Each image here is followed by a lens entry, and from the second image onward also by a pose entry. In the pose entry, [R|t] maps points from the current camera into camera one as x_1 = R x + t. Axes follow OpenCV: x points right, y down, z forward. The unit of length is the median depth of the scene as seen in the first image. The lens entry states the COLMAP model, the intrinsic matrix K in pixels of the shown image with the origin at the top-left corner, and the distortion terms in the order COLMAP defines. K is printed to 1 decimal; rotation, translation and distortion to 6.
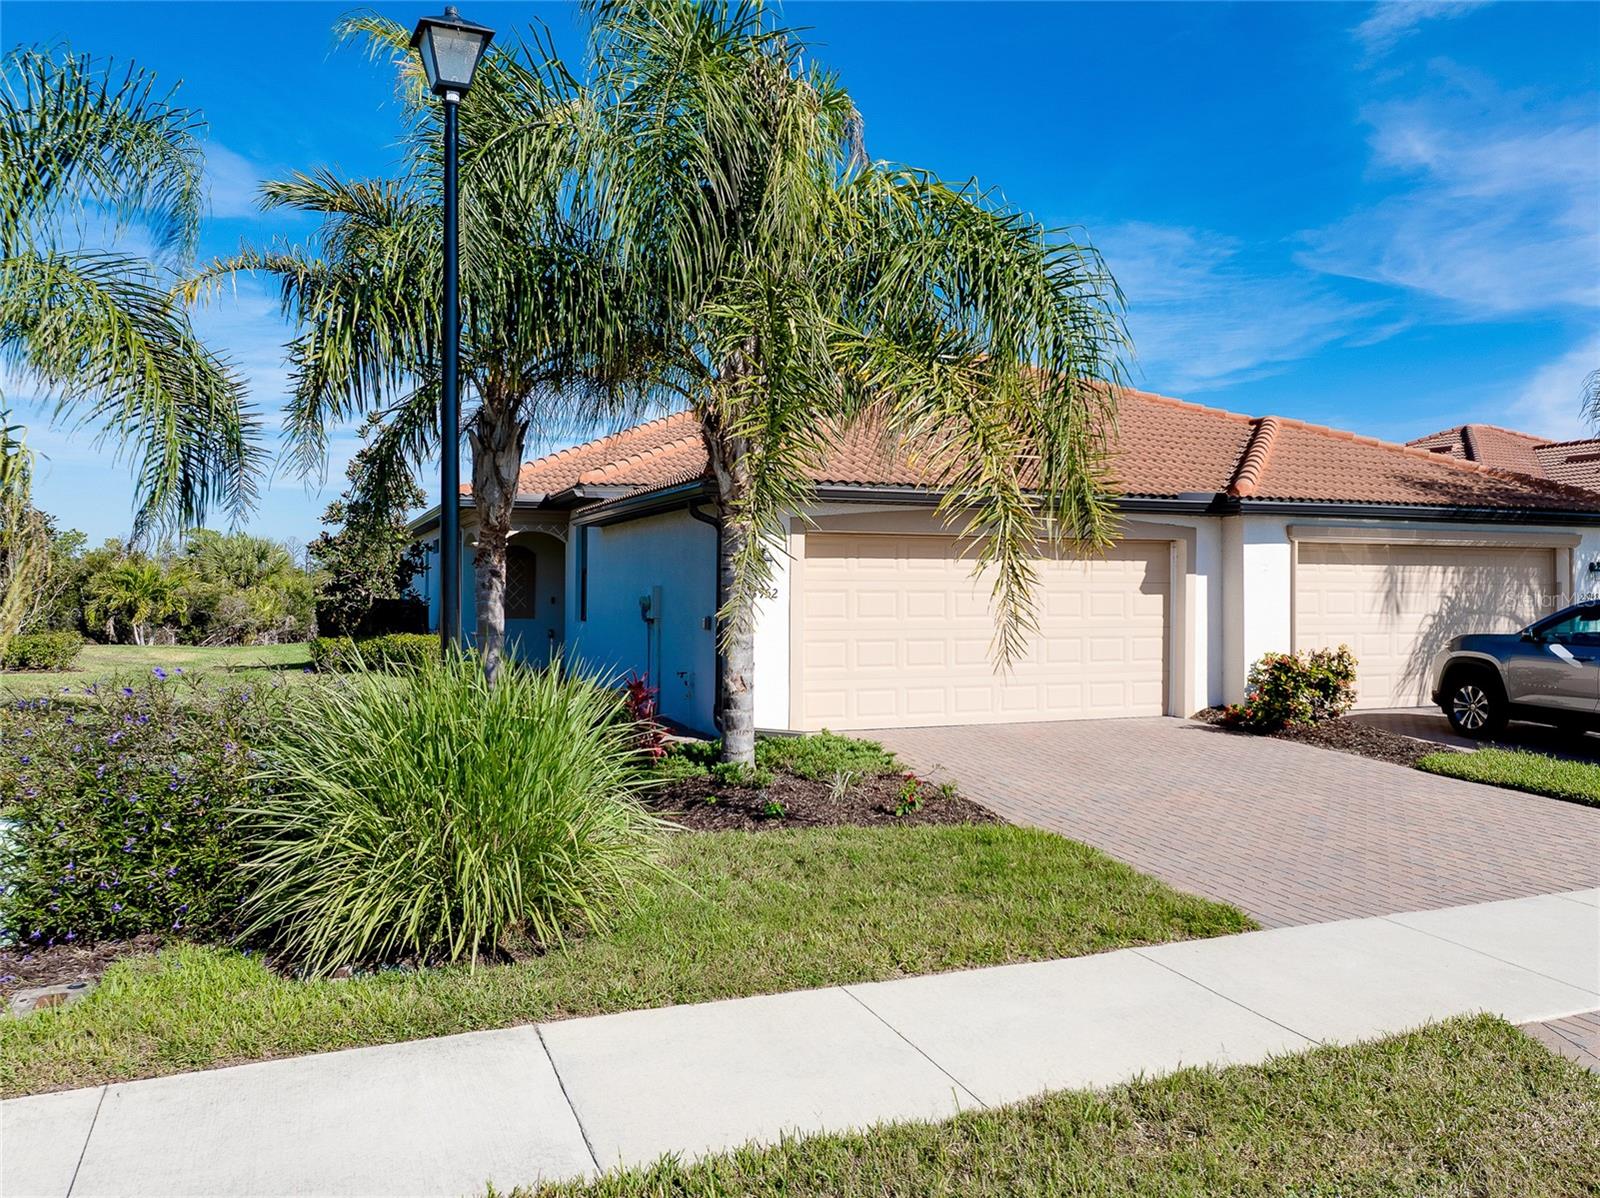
lens RADIAL K [[1235.1, 0, 844.3], [0, 1235.1, 560.1], [0, 0, 1]] dist [-0.011495, -0.004882]
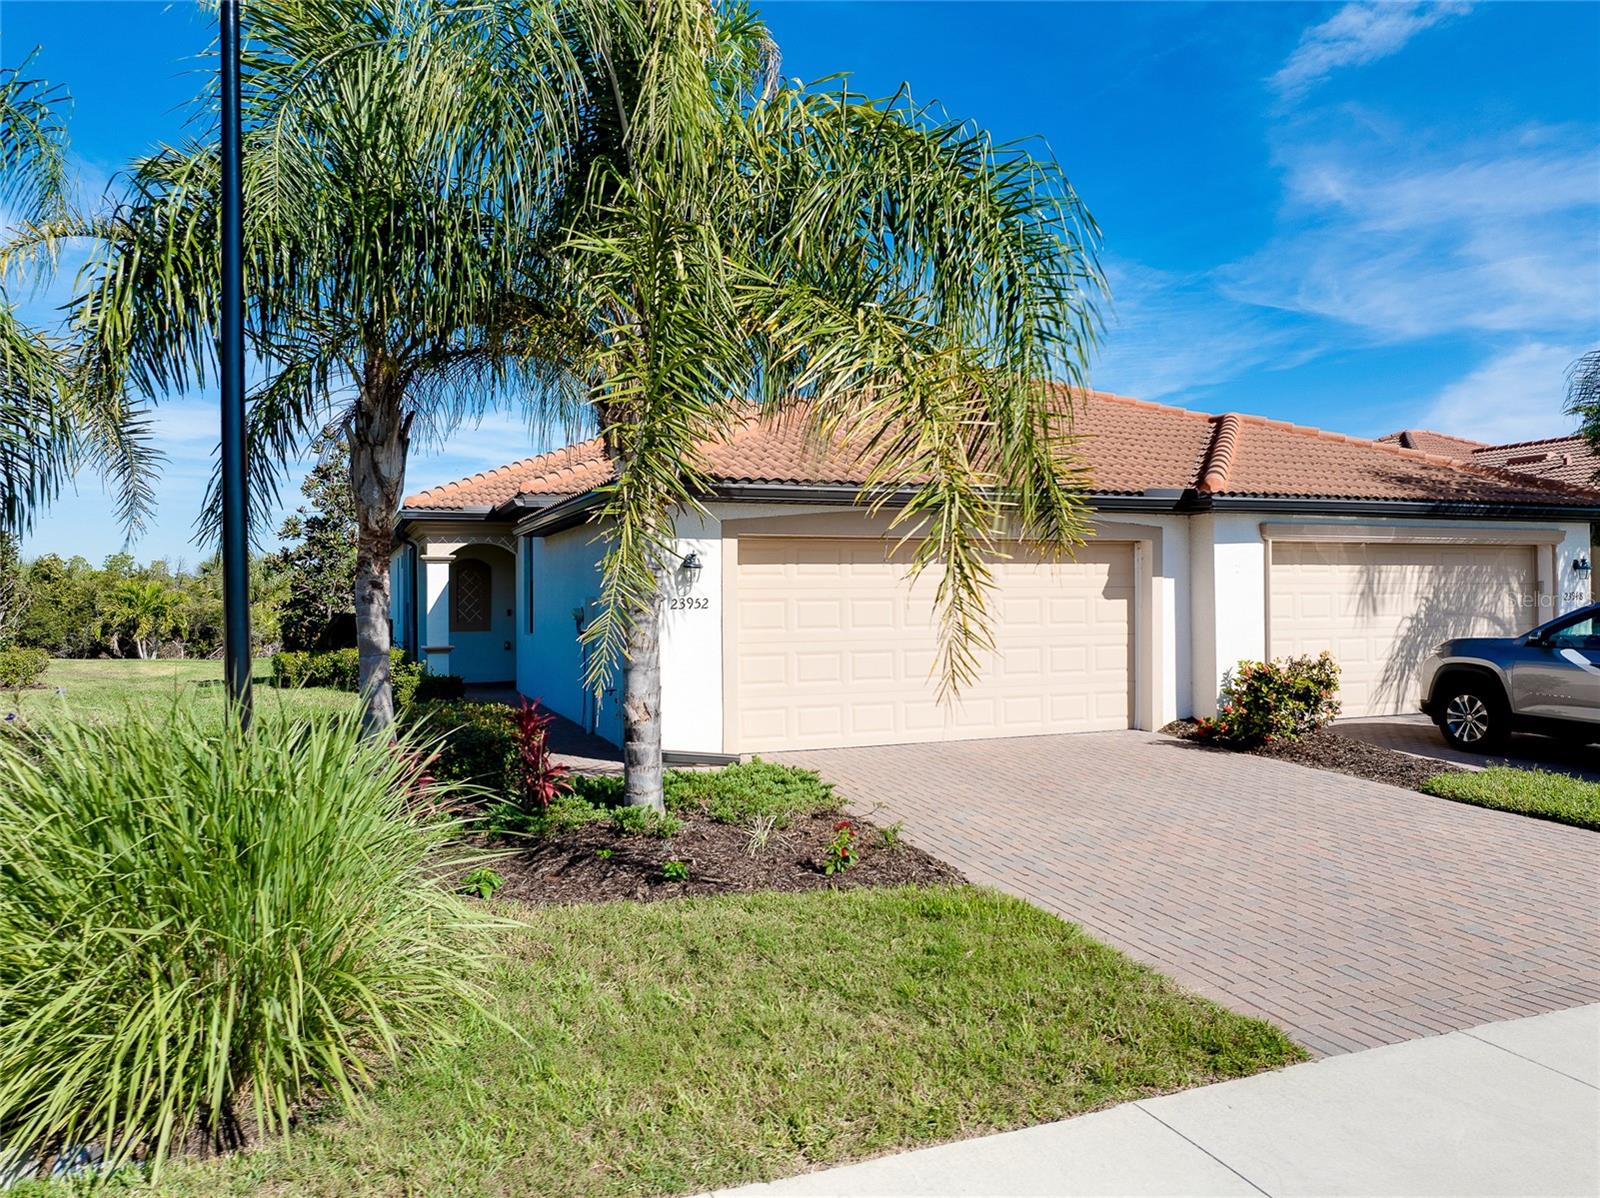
lens RADIAL K [[1170.2, 0, 800.0], [0, 1170.2, 599.0], [0, 0, 1]] dist [-0.049467, 0.031171]
pose [[0.999899, -0.012690, -0.006394, 0.019043], [0.012845, 0.999611, 0.024767, 0.003228], [0.006077, -0.024846, 0.999673, 0.136408]]
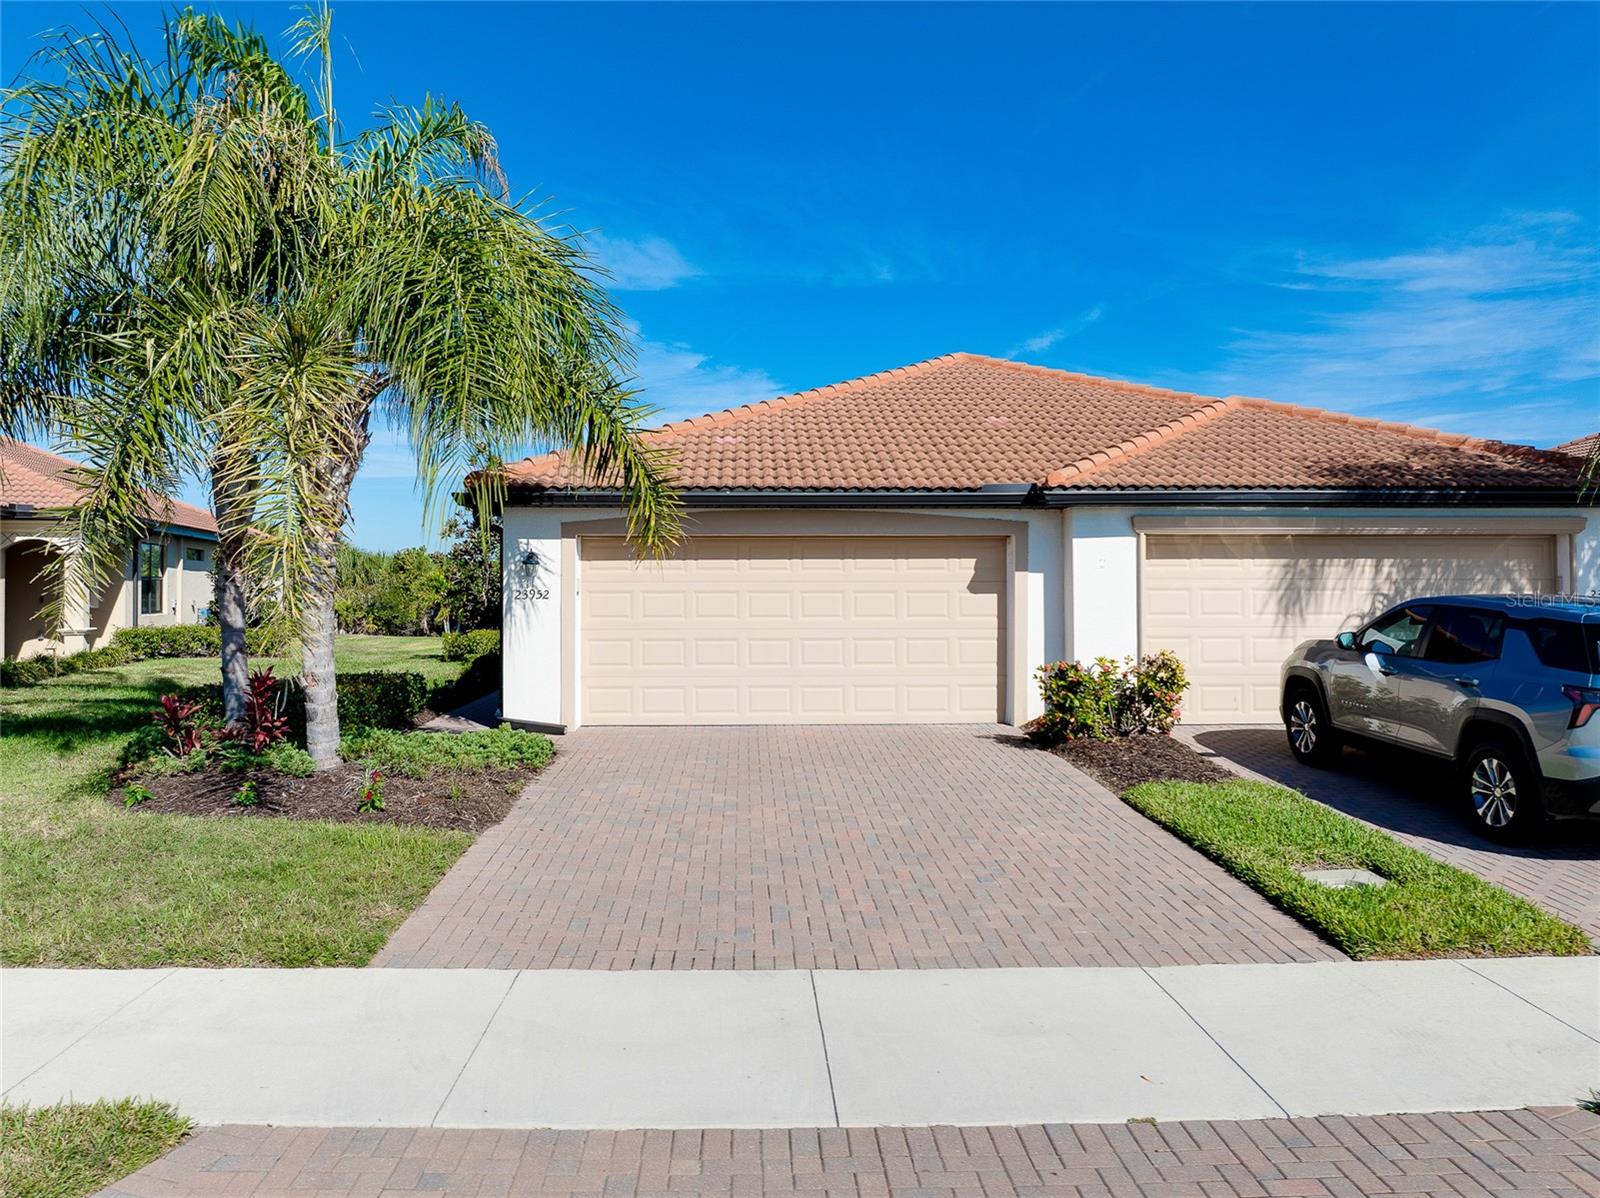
lens RADIAL K [[1097.4, 0, 634.4], [0, 1097.4, 566.9], [0, 0, 1]] dist [-0.005725, 0.001036]
pose [[0.933640, -0.013045, -0.357976, 0.348500], [0.013807, 0.999905, -0.000427, 0.004778], [0.357948, -0.004544, 0.933731, 0.140235]]
